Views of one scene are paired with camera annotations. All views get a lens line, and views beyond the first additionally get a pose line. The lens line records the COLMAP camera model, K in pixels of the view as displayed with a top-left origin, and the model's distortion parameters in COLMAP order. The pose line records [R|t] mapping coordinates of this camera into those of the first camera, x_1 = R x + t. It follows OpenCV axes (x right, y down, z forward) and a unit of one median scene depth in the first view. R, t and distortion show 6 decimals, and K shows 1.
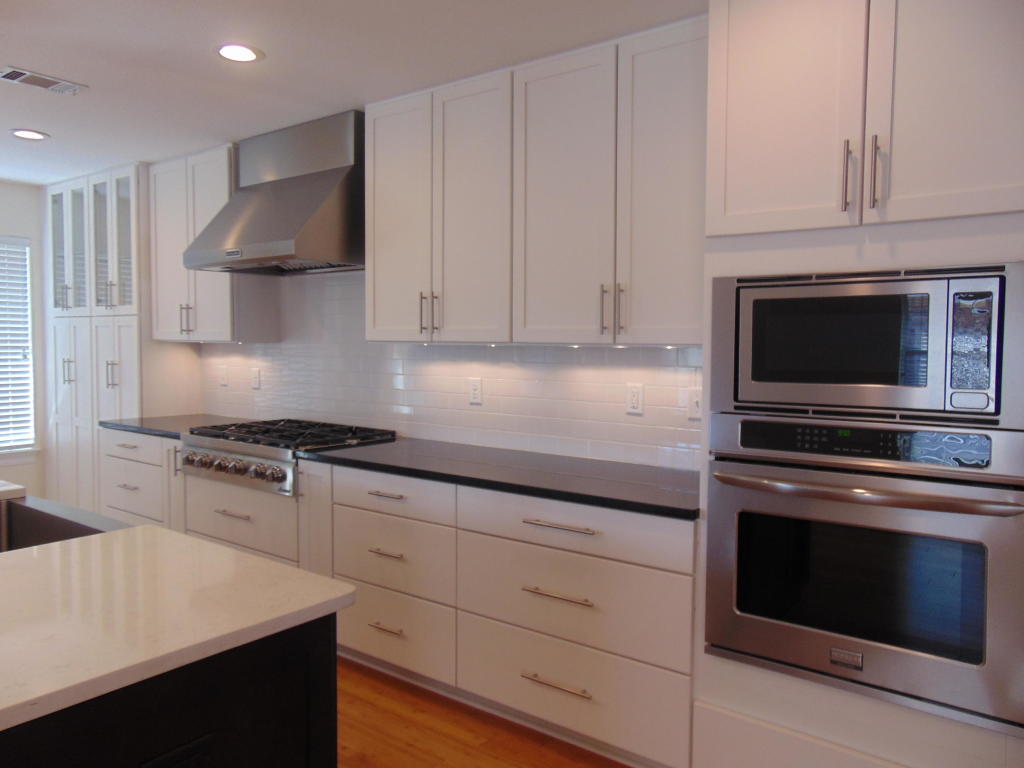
lens RADIAL K [[757.5, 0, 512.0], [0, 757.5, 384.0], [0, 0, 1]] dist [0.004030, 0.004730]
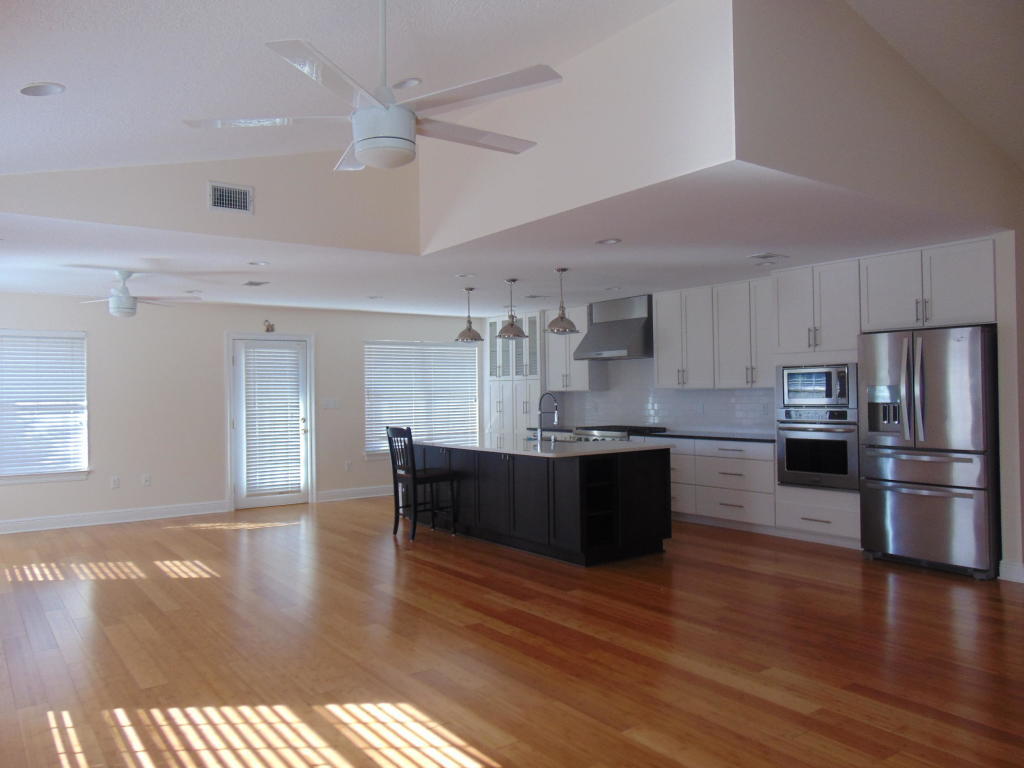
lens RADIAL K [[768.6, 0, 512.2], [0, 768.6, 397.0], [0, 0, 1]] dist [0.002027, 0.002953]
pose [[0.958954, -0.022293, -0.282683, 0.086174], [0.009920, 0.998932, -0.045126, 0.098188], [0.283387, 0.040469, 0.958151, -1.908805]]
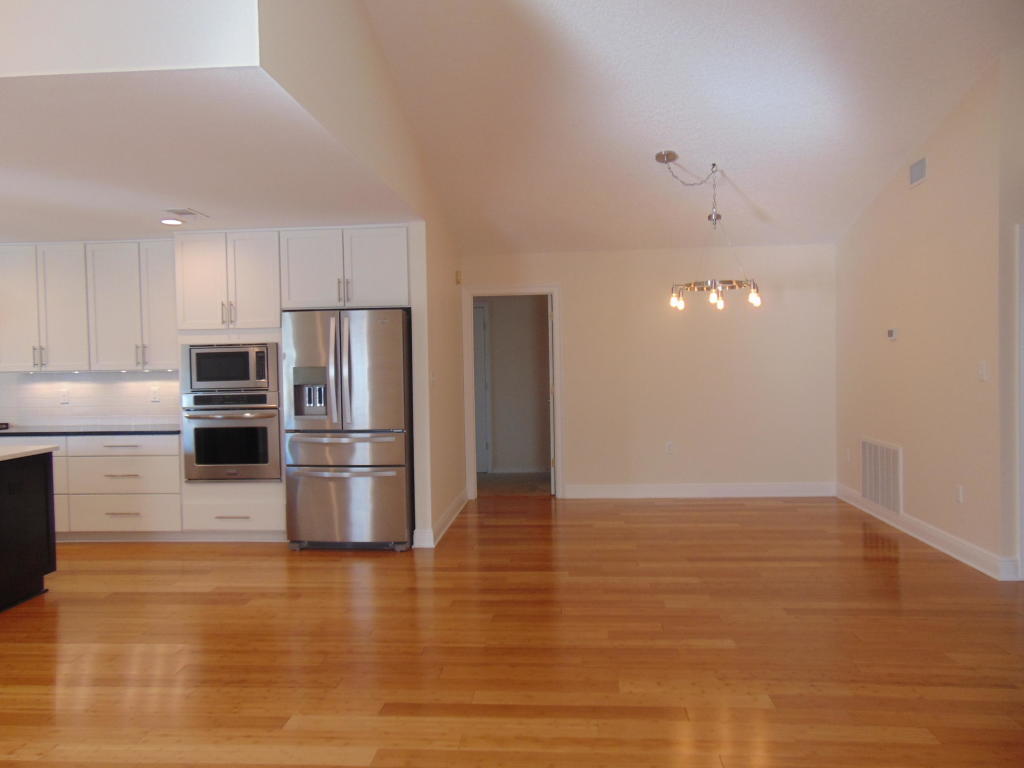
lens RADIAL K [[757.5, 0, 512.0], [0, 757.5, 384.0], [0, 0, 1]] dist [0.004030, 0.004730]
pose [[0.839113, -0.038117, 0.542620, -0.176295], [0.054683, 0.998400, -0.014428, 0.084404], [-0.541201, 0.041779, 0.839855, -1.531657]]
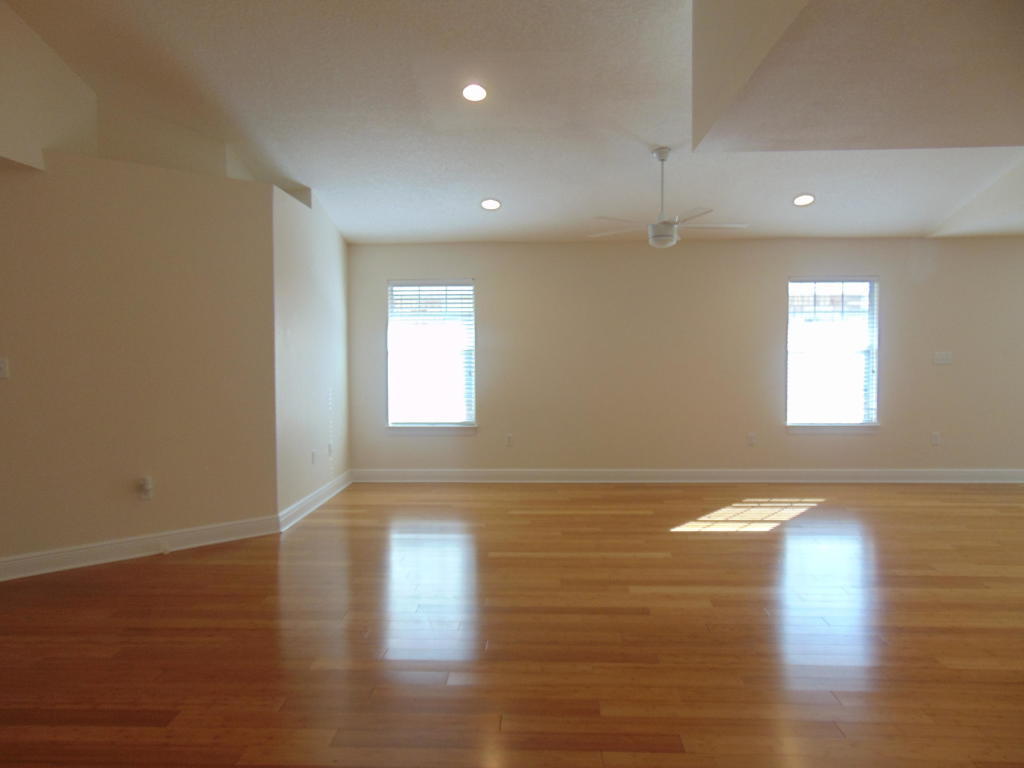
lens RADIAL K [[757.5, 0, 512.0], [0, 757.5, 384.0], [0, 0, 1]] dist [0.004030, 0.004730]
pose [[-0.818947, 0.025926, -0.573283, 1.271519], [-0.028903, 0.995848, 0.086326, -0.008608], [0.573140, 0.087266, -0.814797, 0.505860]]
